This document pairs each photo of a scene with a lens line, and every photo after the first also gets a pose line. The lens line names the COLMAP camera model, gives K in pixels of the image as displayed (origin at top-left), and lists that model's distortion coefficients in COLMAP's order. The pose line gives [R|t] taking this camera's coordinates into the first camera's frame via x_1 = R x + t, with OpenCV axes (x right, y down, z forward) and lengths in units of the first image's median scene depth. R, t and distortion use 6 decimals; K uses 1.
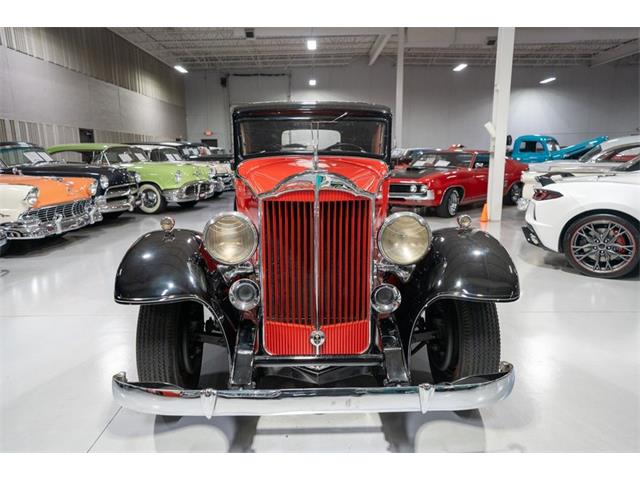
lens RADIAL K [[461.7, 0, 309.7], [0, 461.7, 226.0], [0, 0, 1]] dist [0.029567, 0.012171]
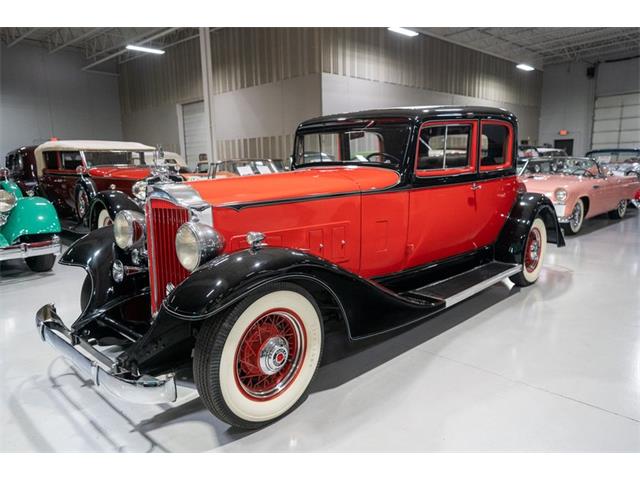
lens RADIAL K [[461.7, 0, 315.1], [0, 461.7, 220.2], [0, 0, 1]] dist [0.029567, 0.012171]
pose [[0.694553, 0.089212, -0.713889, 0.169055], [-0.100416, 0.994590, 0.026595, -0.013224], [0.712399, 0.053214, 0.699754, 0.060778]]
